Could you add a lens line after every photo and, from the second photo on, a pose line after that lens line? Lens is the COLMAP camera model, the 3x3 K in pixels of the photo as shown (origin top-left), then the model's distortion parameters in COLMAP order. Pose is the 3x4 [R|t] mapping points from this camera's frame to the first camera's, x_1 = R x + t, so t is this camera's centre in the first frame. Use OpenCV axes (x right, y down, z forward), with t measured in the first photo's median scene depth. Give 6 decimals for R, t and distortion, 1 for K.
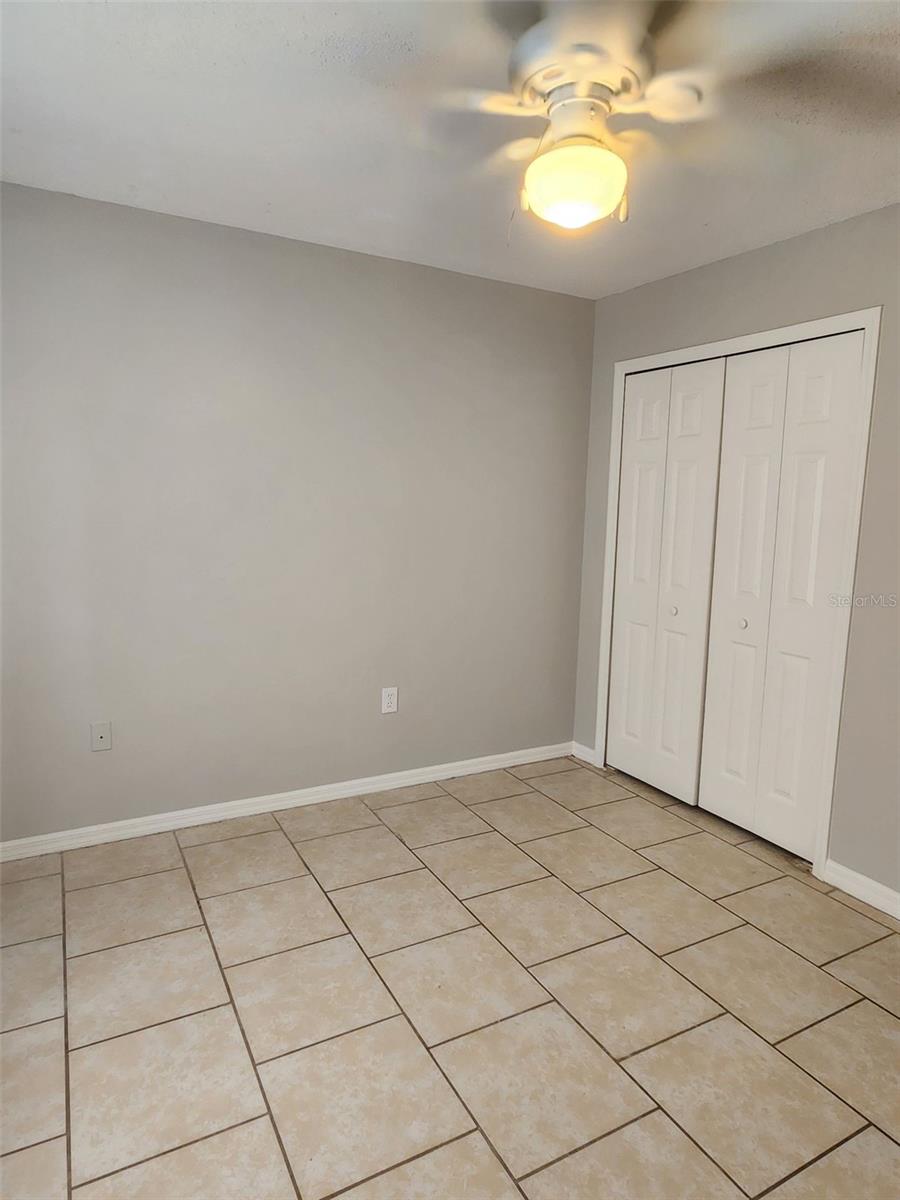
lens RADIAL K [[720.9, 0, 450.0], [0, 720.9, 598.8], [0, 0, 1]] dist [0.007704, 0.001602]
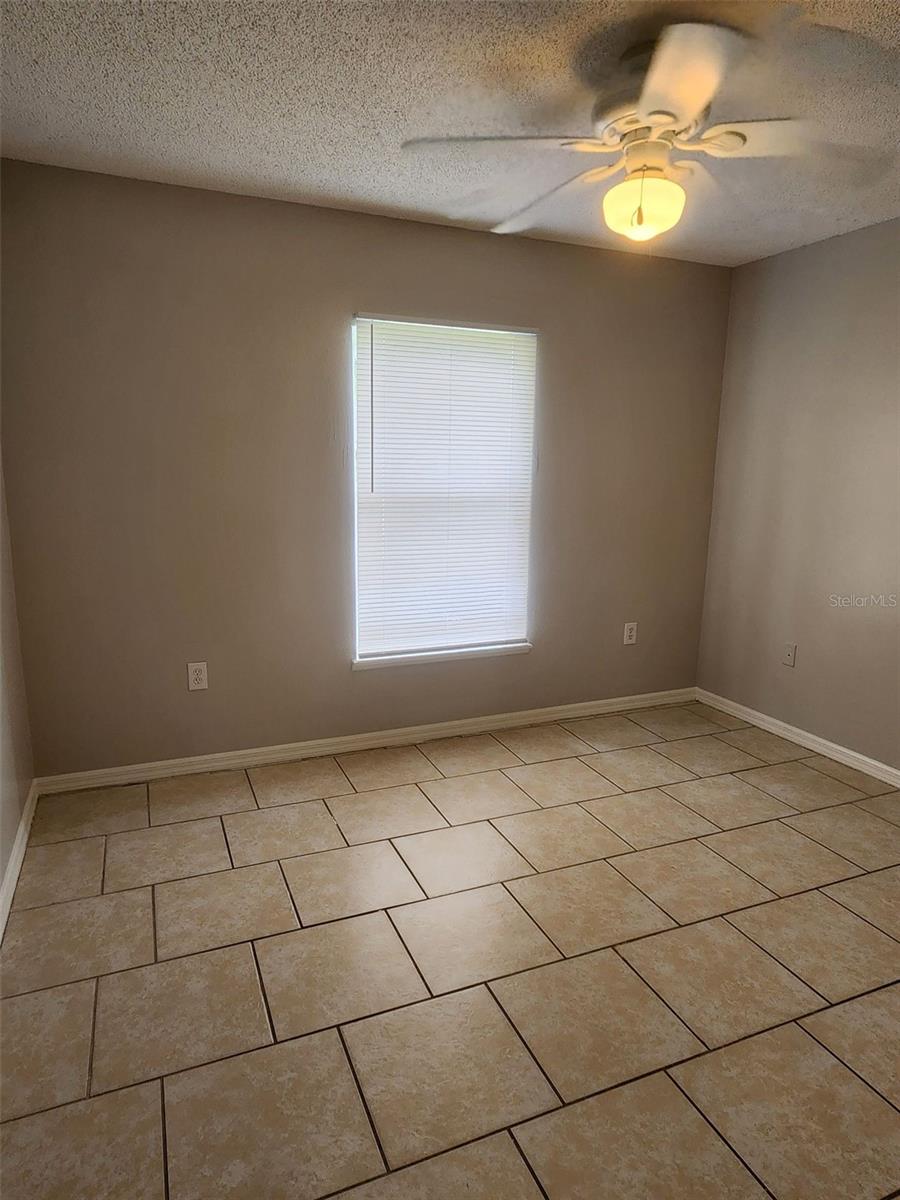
lens RADIAL K [[720.9, 0, 449.4], [0, 720.9, 600.0], [0, 0, 1]] dist [0.007704, 0.001602]
pose [[-0.097055, 0.163813, -0.981706, 0.996955], [-0.156335, 0.971609, 0.177584, -0.048003], [0.982924, 0.170711, -0.068690, 0.560879]]
